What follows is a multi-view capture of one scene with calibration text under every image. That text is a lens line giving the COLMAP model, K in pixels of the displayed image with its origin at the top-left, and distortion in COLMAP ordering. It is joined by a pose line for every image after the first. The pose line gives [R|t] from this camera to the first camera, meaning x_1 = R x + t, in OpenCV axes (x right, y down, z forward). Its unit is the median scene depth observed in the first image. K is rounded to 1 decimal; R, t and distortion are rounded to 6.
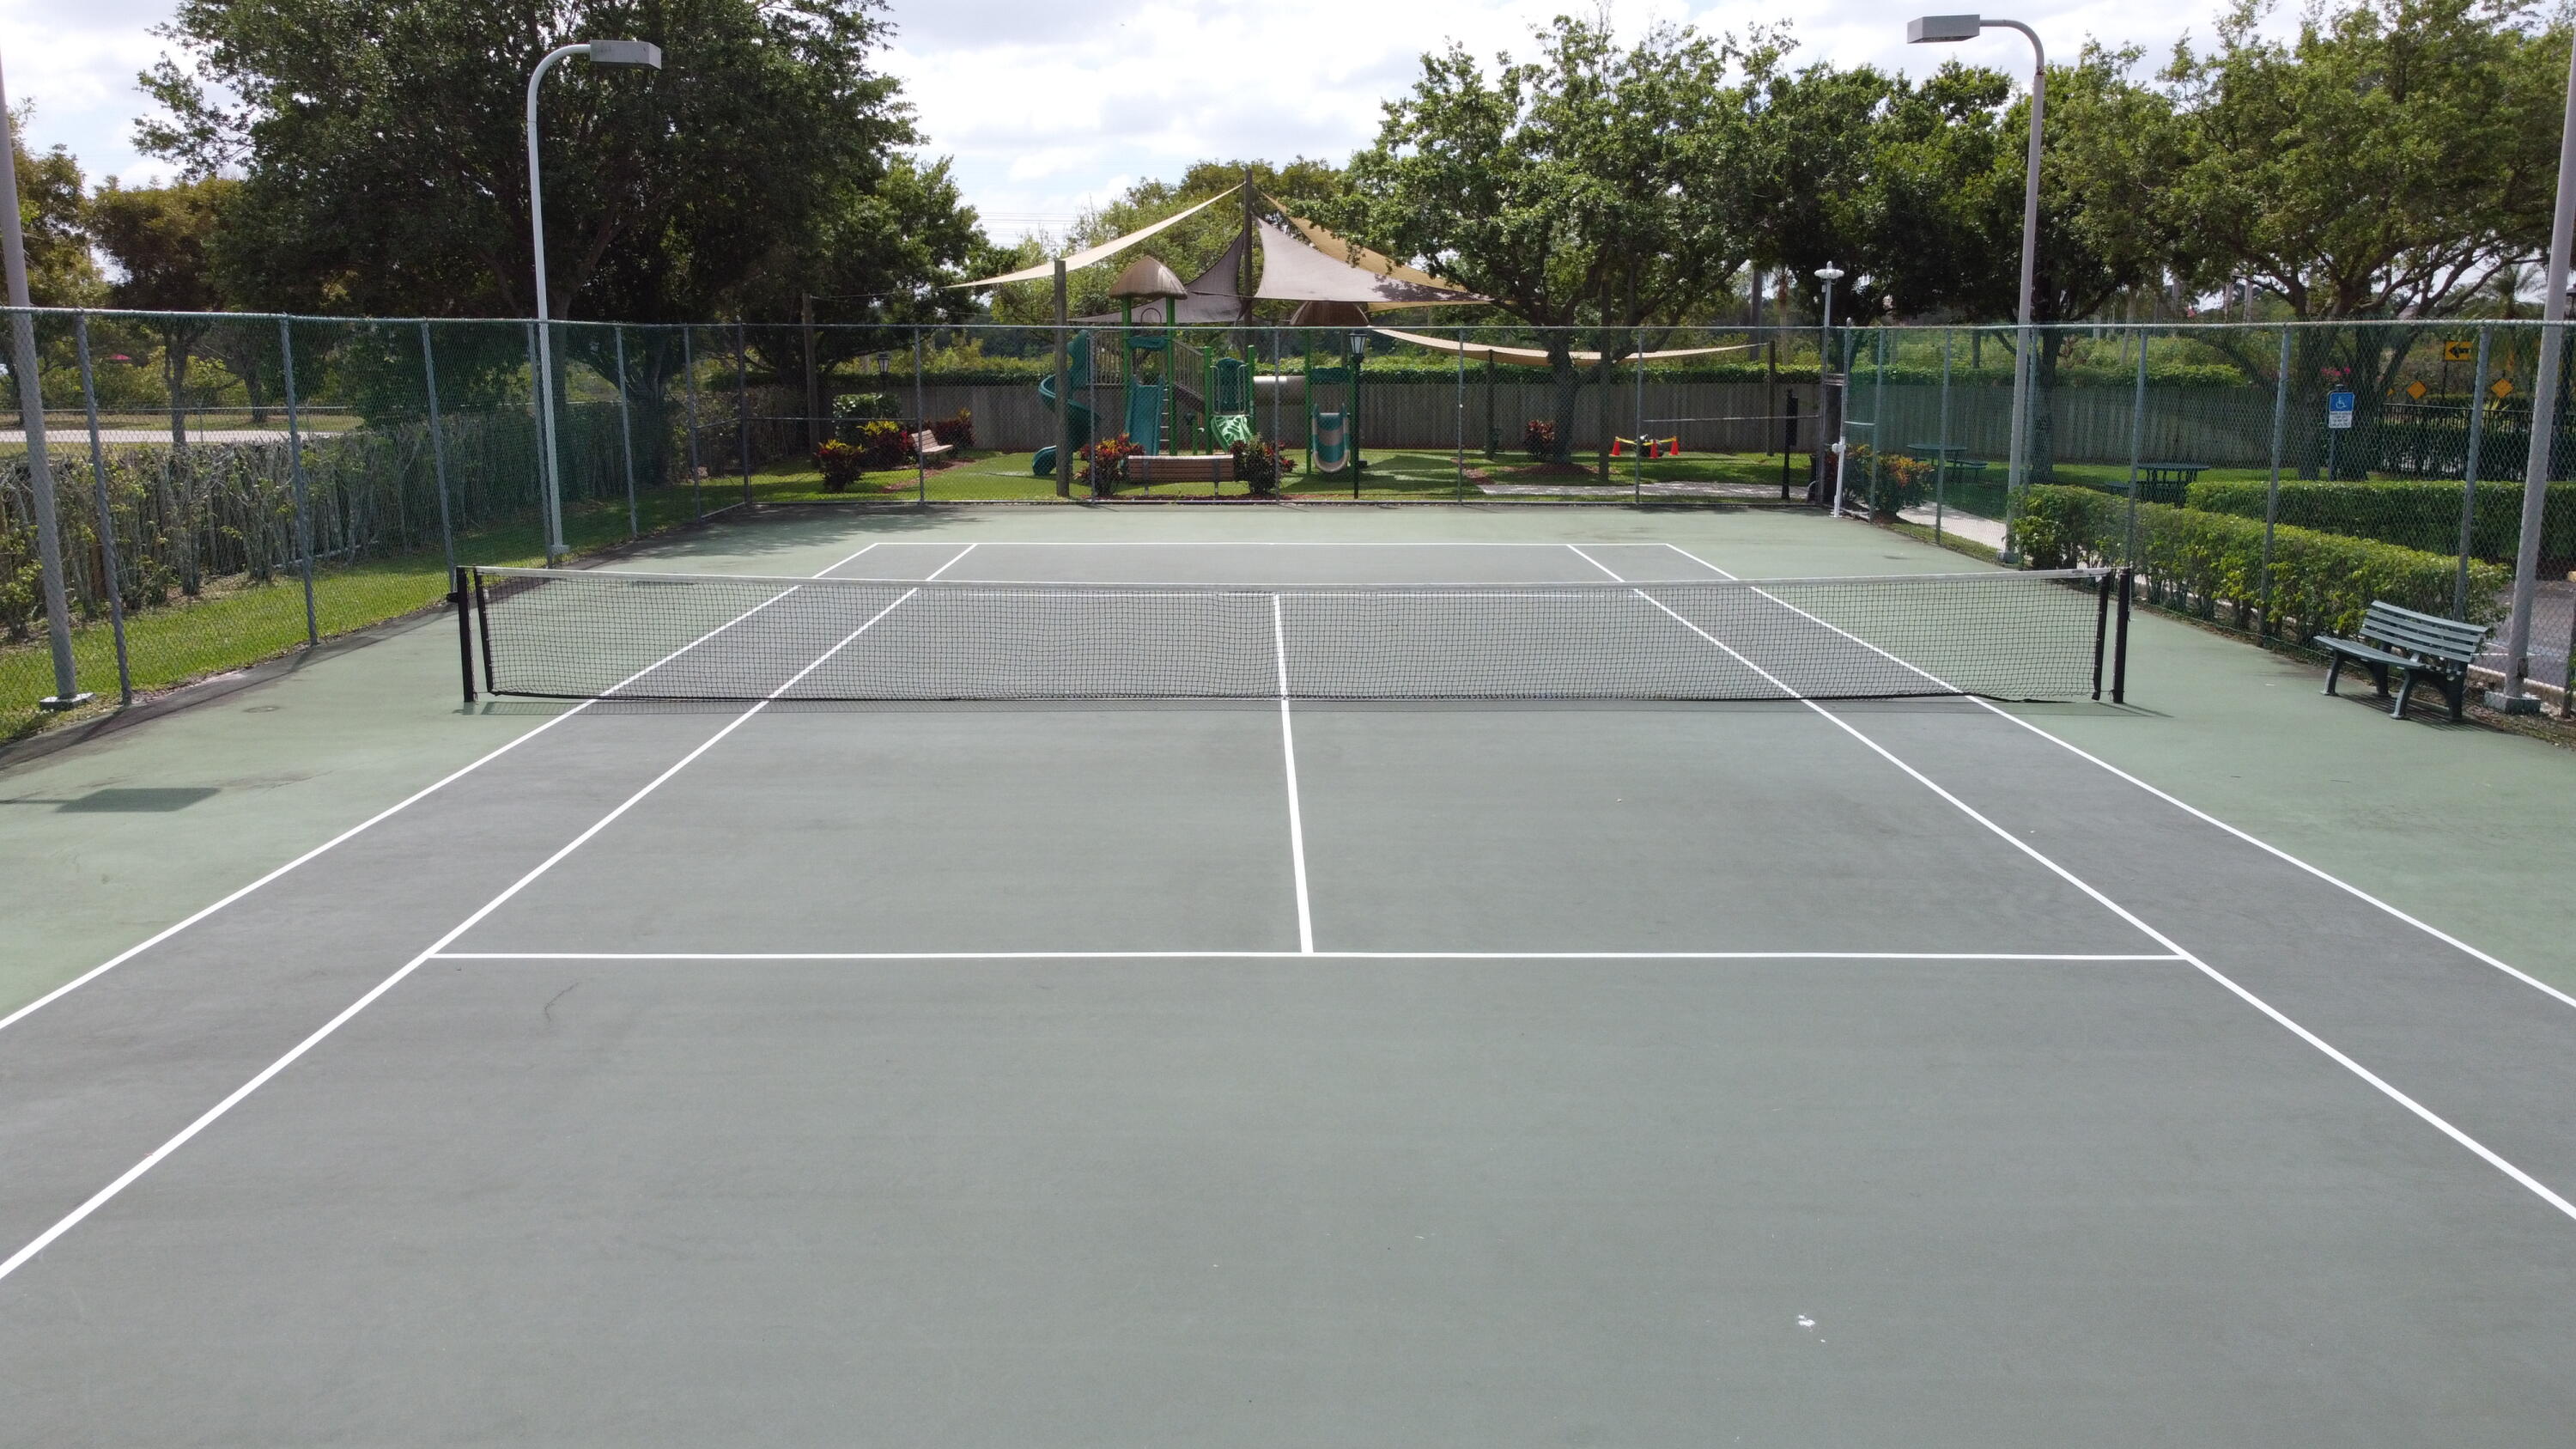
lens RADIAL K [[1941.2, 0, 1288.0], [0, 1941.2, 724.5], [0, 0, 1]] dist [-0.004055, 0.002371]
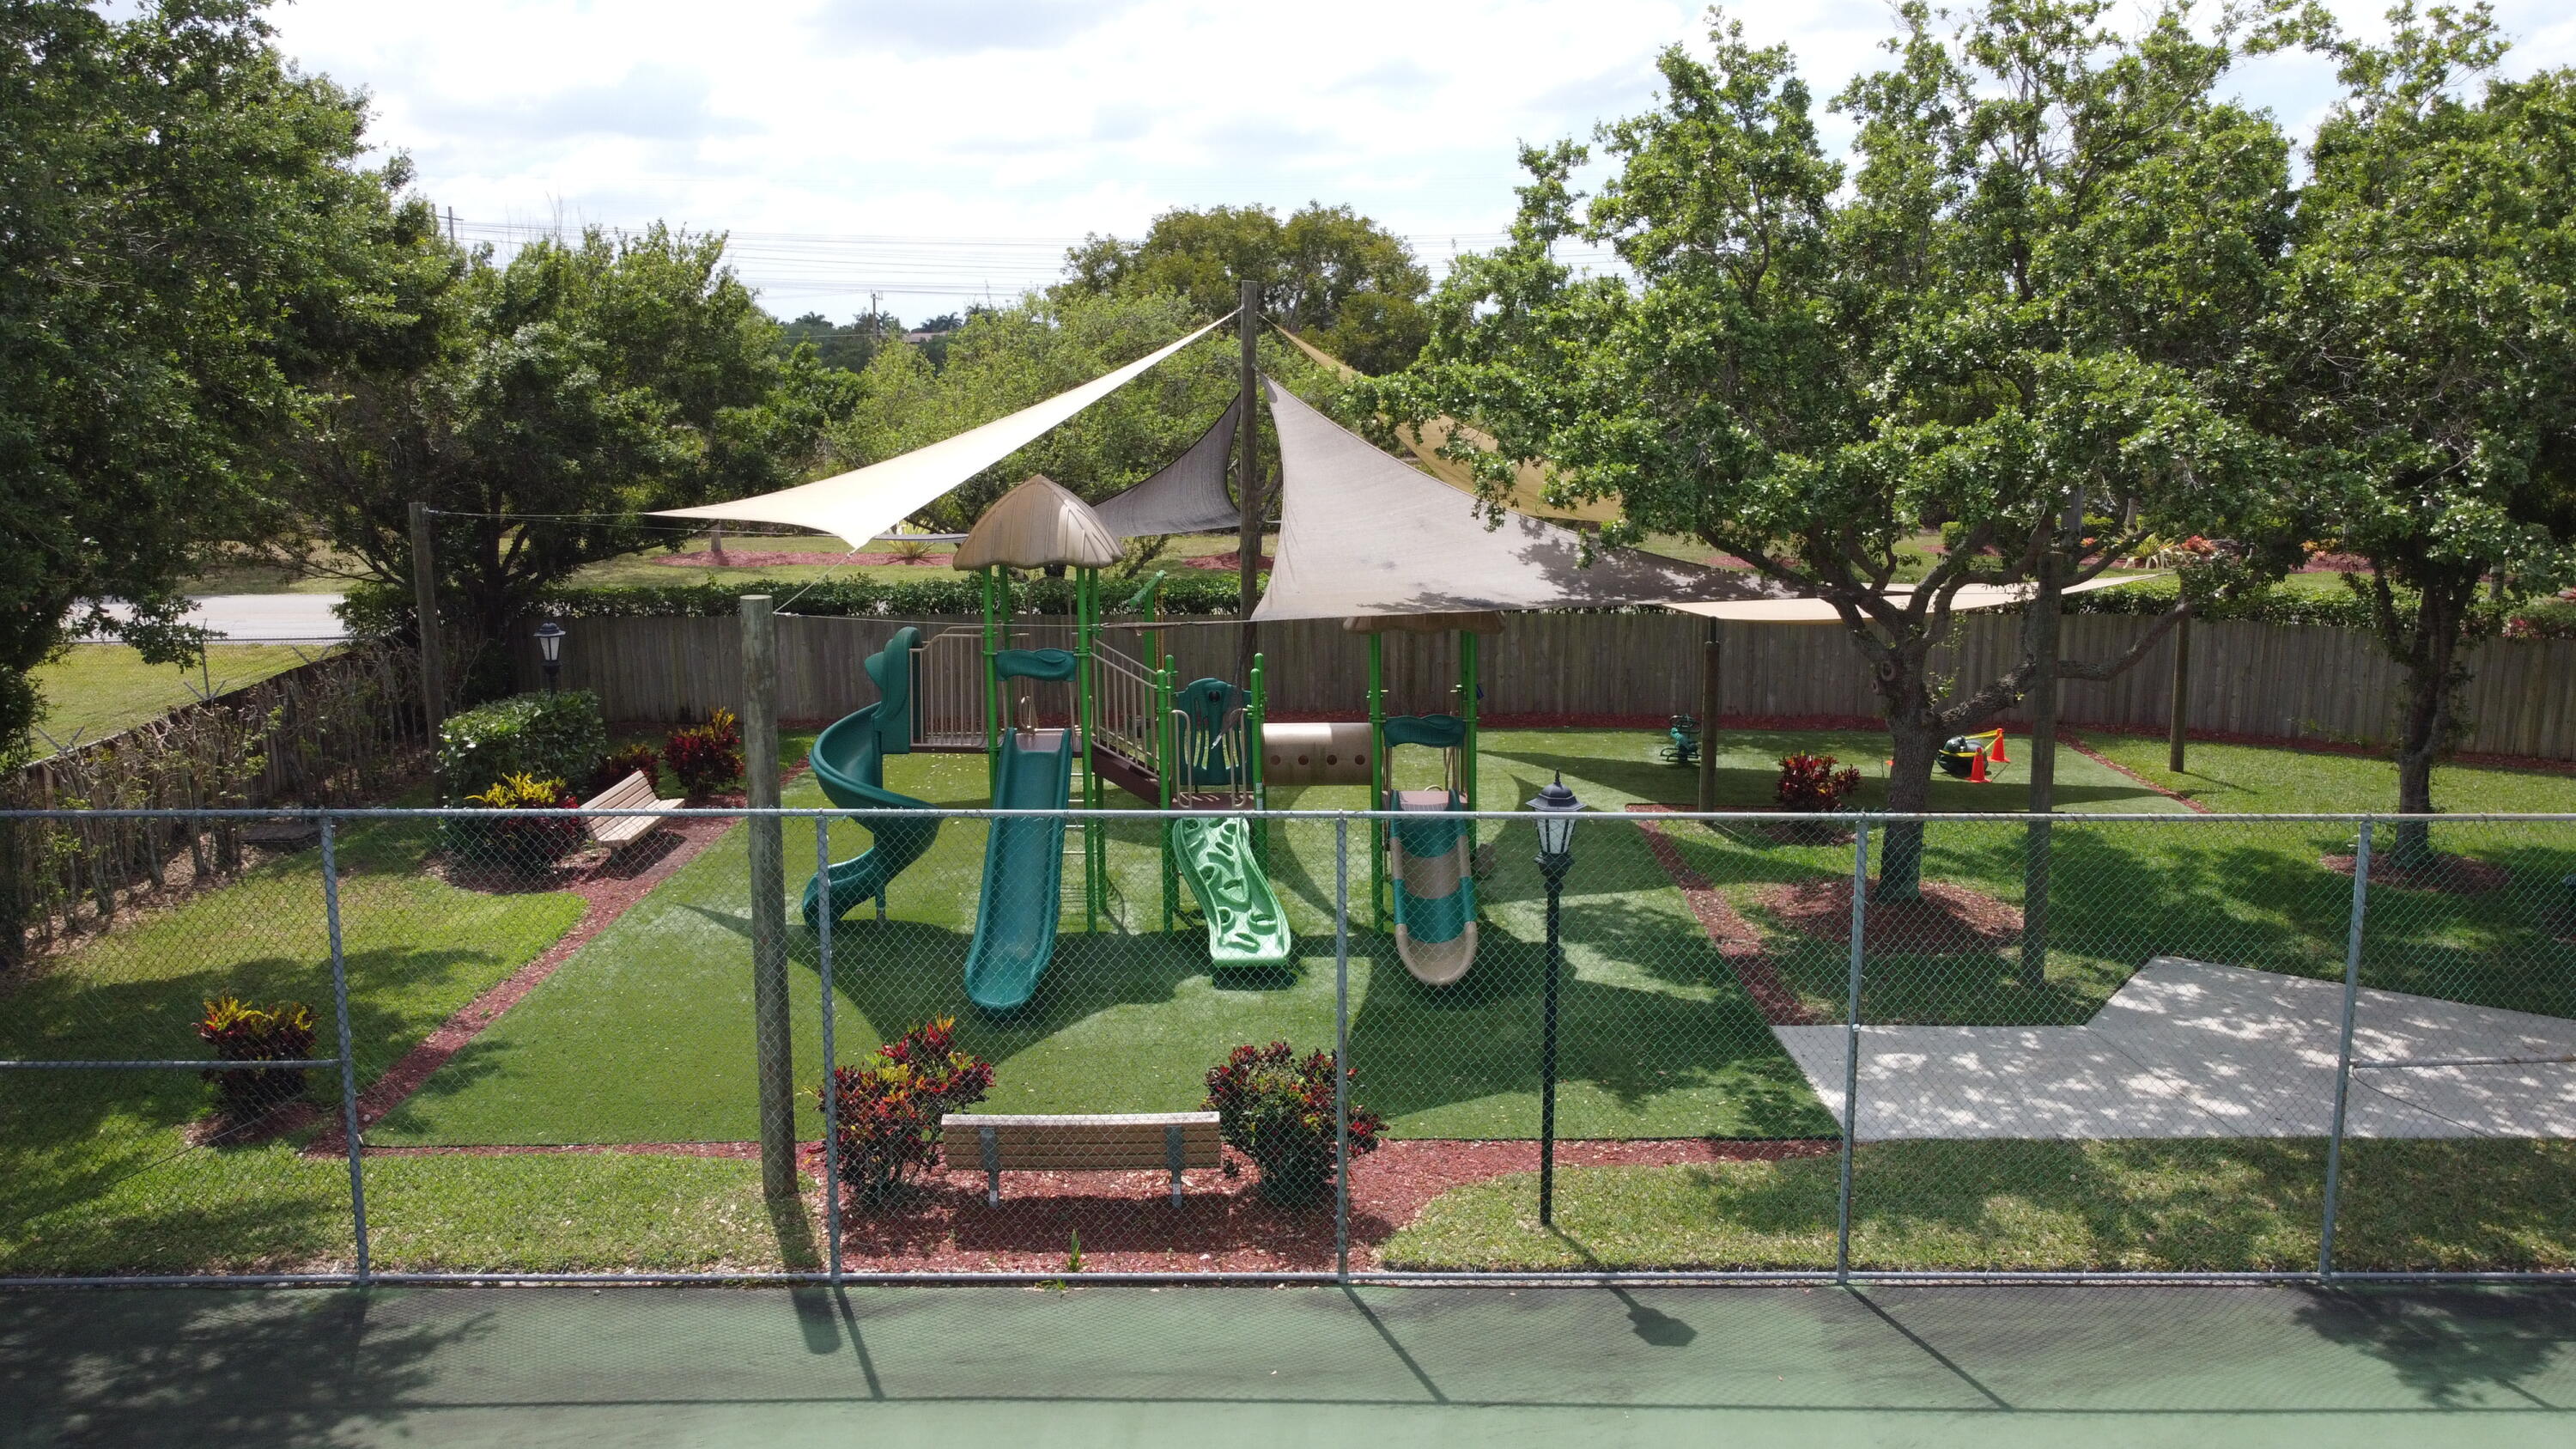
lens RADIAL K [[1941.2, 0, 1288.0], [0, 1941.2, 724.5], [0, 0, 1]] dist [-0.004055, 0.002371]
pose [[0.999975, -0.002896, 0.006412, -0.013937], [0.002910, 0.999993, -0.002195, -0.171124], [-0.006406, 0.002214, 0.999977, 0.500199]]
